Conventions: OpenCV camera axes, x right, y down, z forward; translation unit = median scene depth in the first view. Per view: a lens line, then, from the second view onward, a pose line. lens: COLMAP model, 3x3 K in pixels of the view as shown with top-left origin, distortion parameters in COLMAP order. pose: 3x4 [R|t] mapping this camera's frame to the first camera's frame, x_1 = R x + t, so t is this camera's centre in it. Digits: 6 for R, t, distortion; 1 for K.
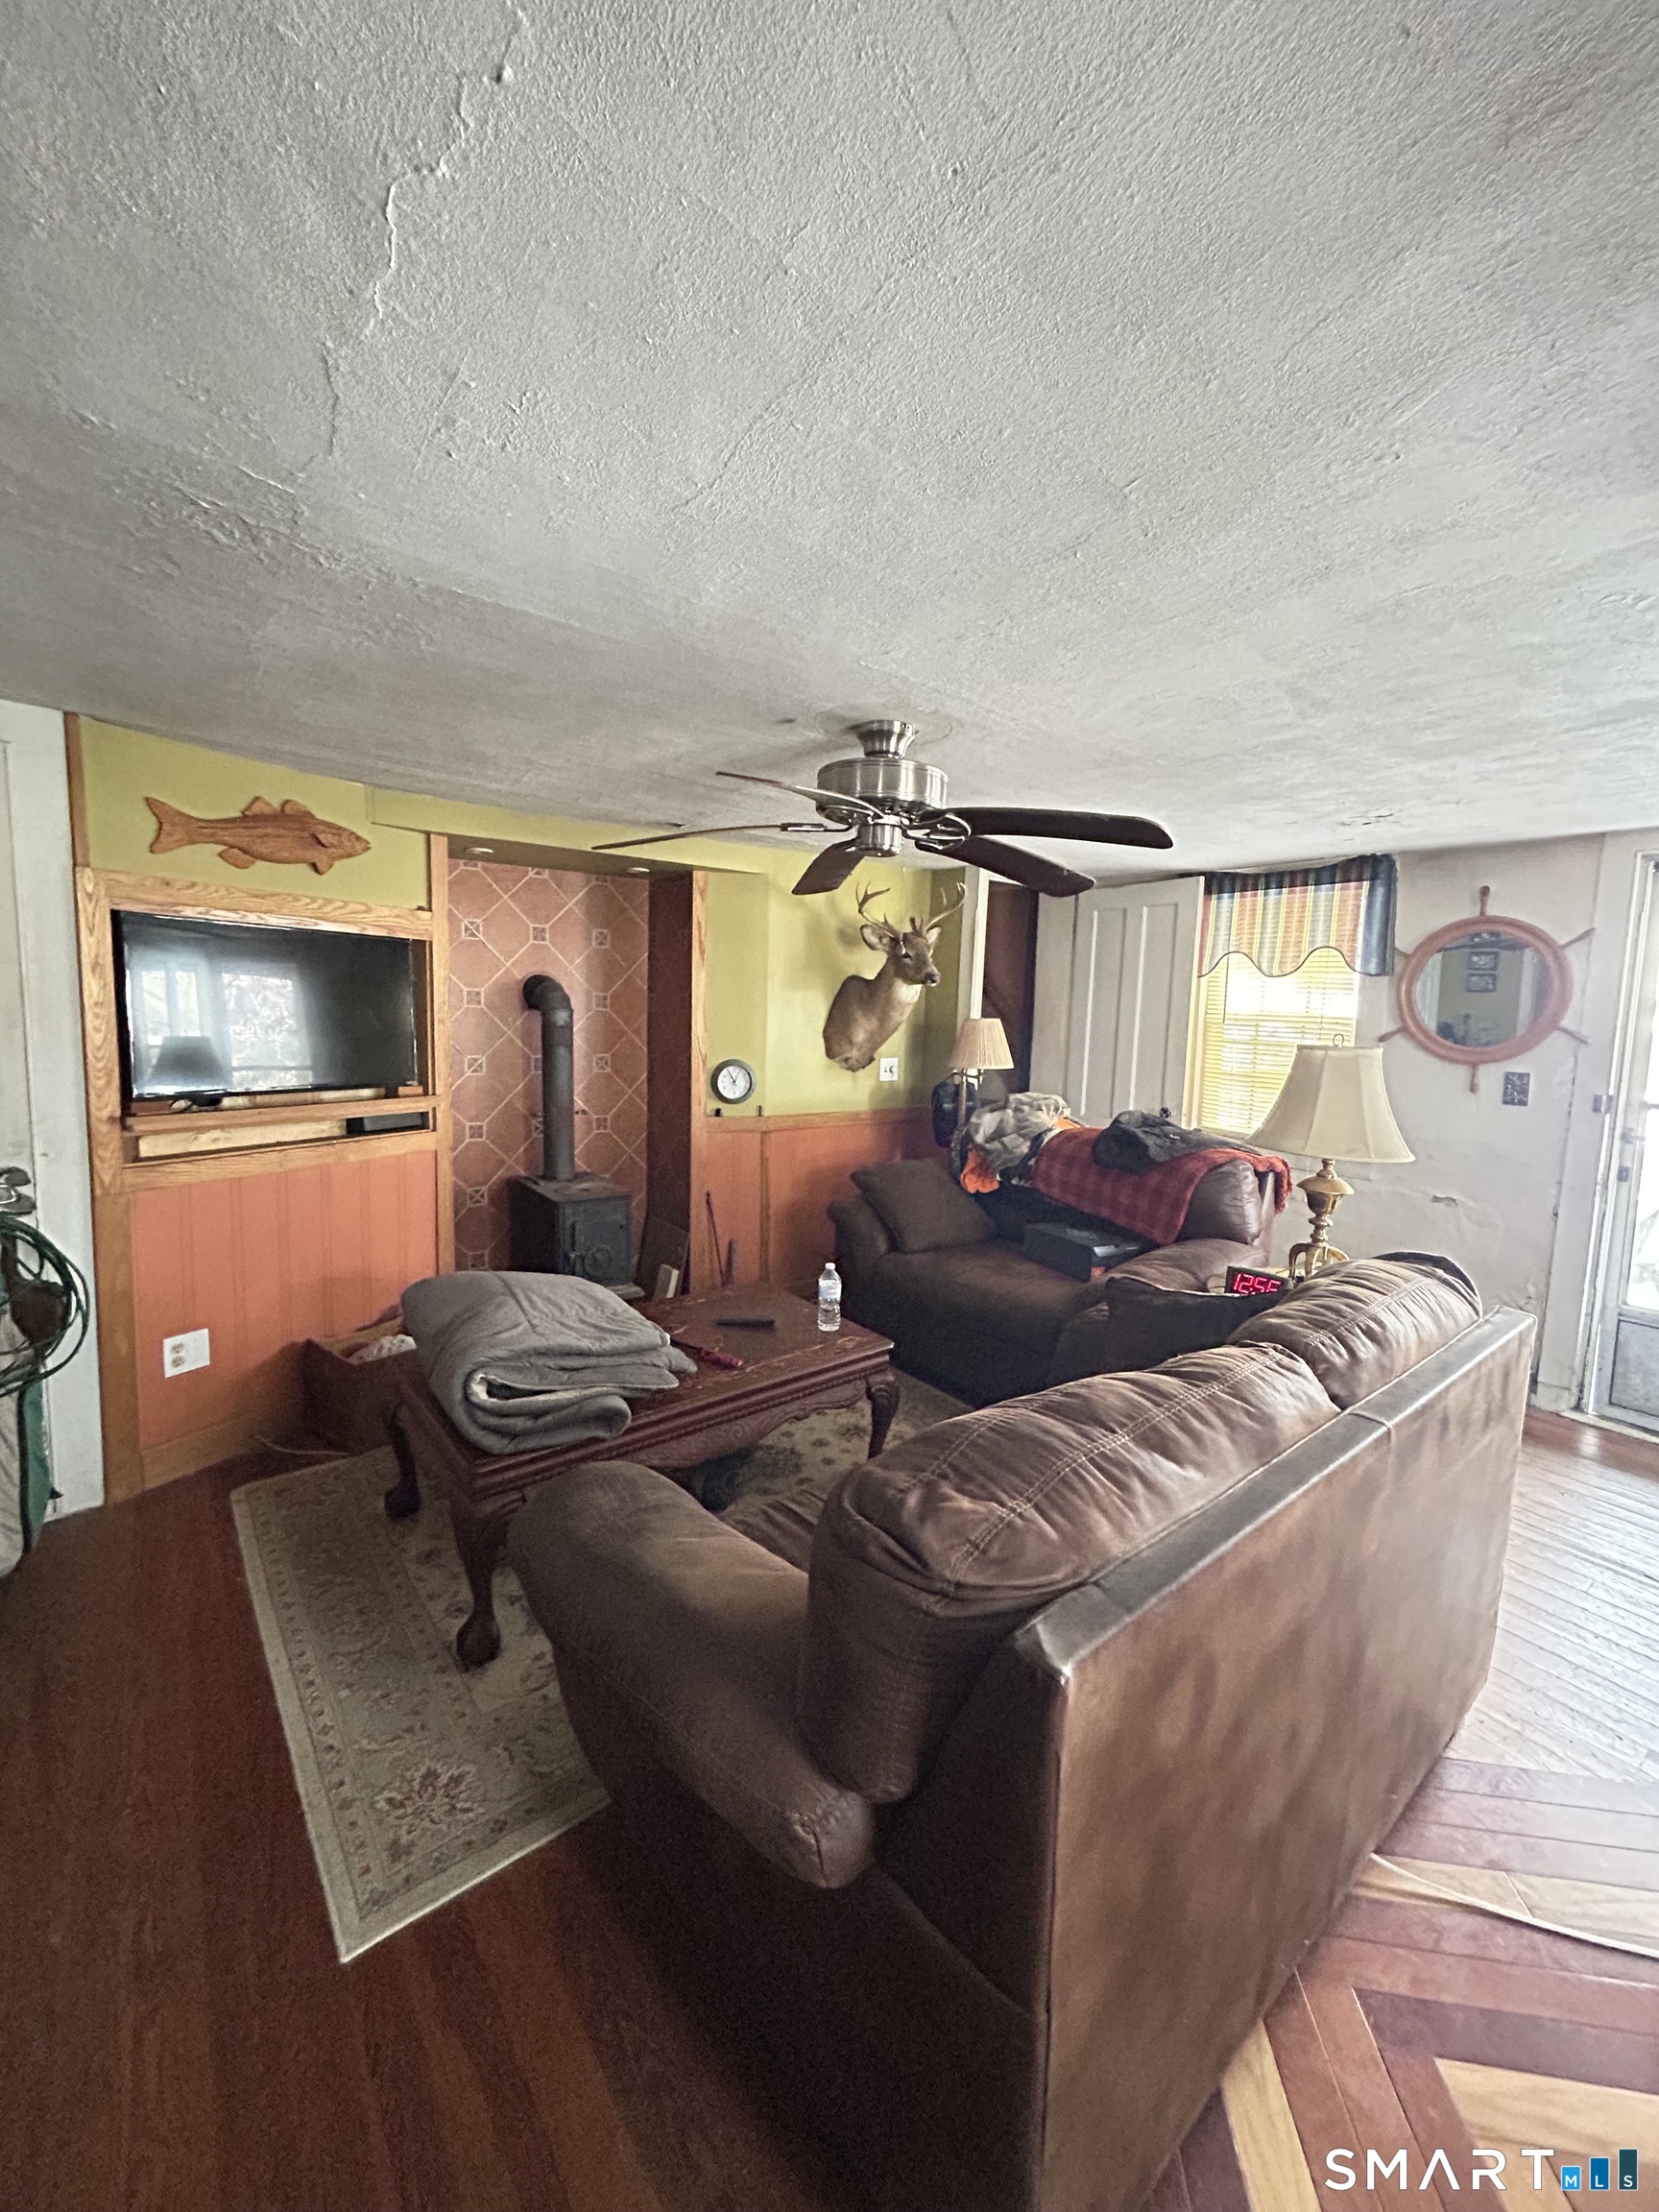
lens RADIAL K [[888.6, 0, 829.5], [0, 888.6, 1106.0], [0, 0, 1]] dist [-0.000298, -0.000101]
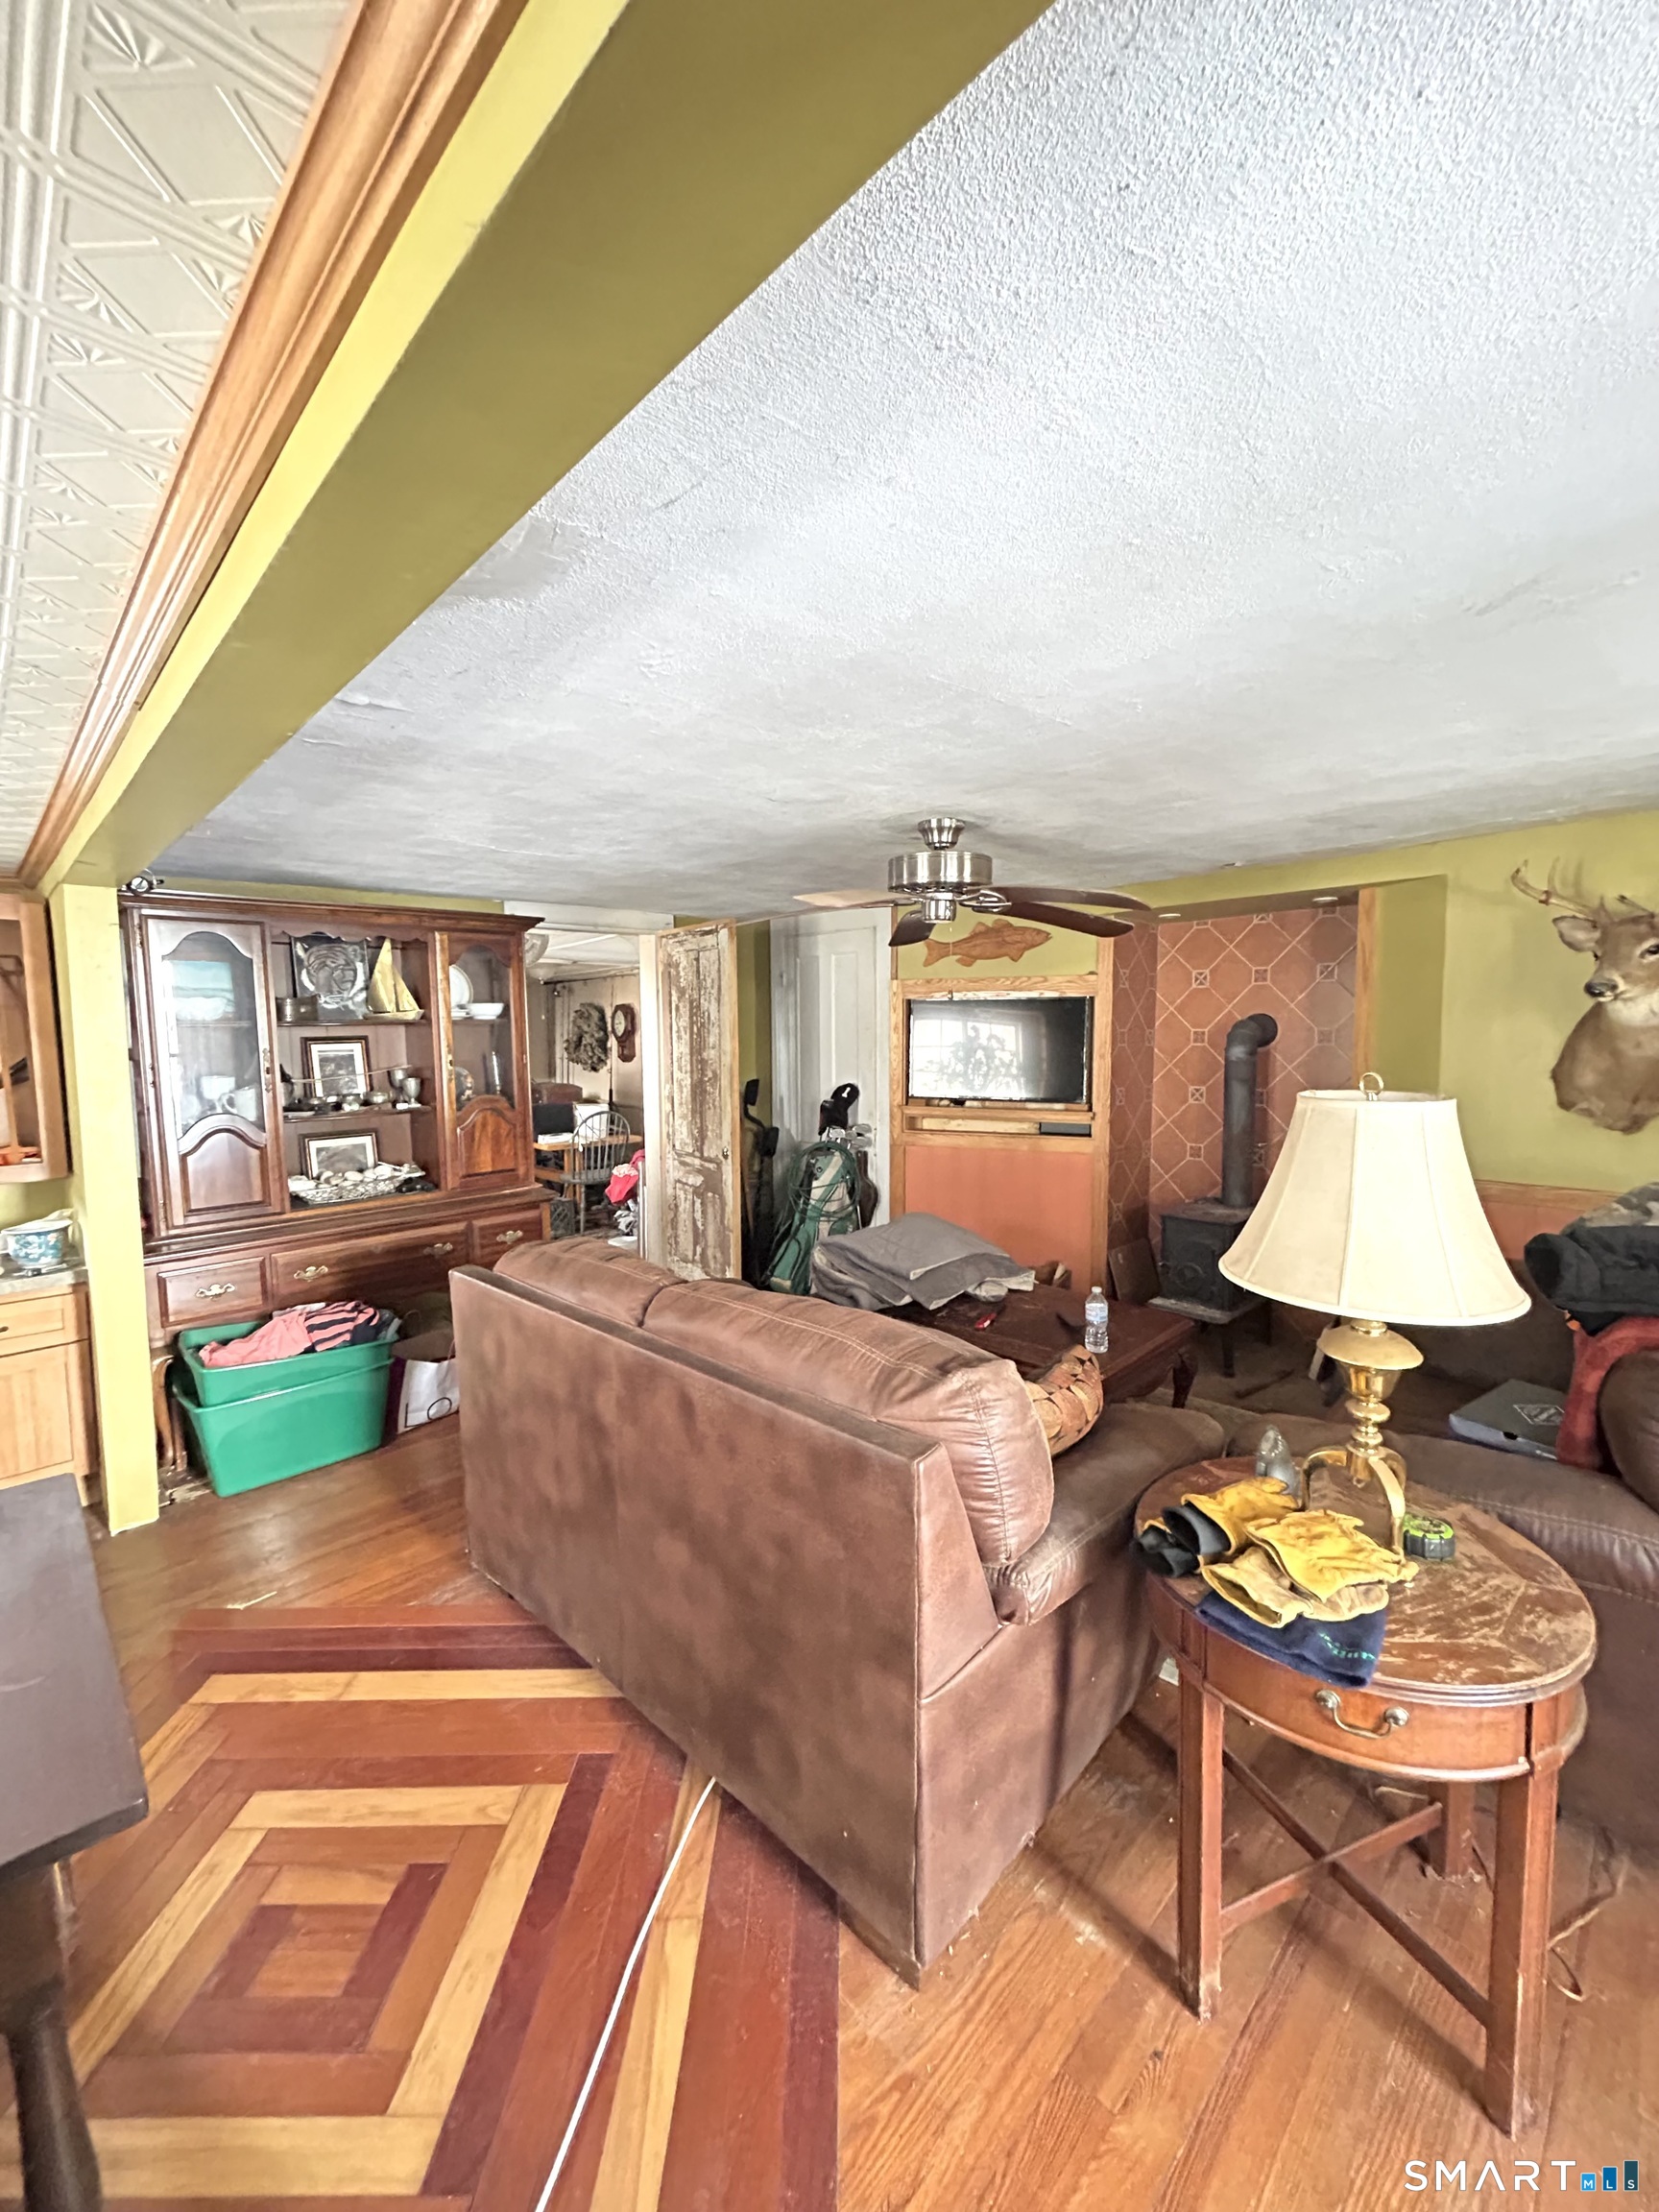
lens RADIAL K [[888.6, 0, 829.5], [0, 888.6, 1106.0], [0, 0, 1]] dist [-0.000298, -0.000101]
pose [[0.103704, 0.054746, -0.993100, 0.890596], [-0.097778, 0.994209, 0.044597, -0.045023], [0.989790, 0.092479, 0.108456, 0.500354]]
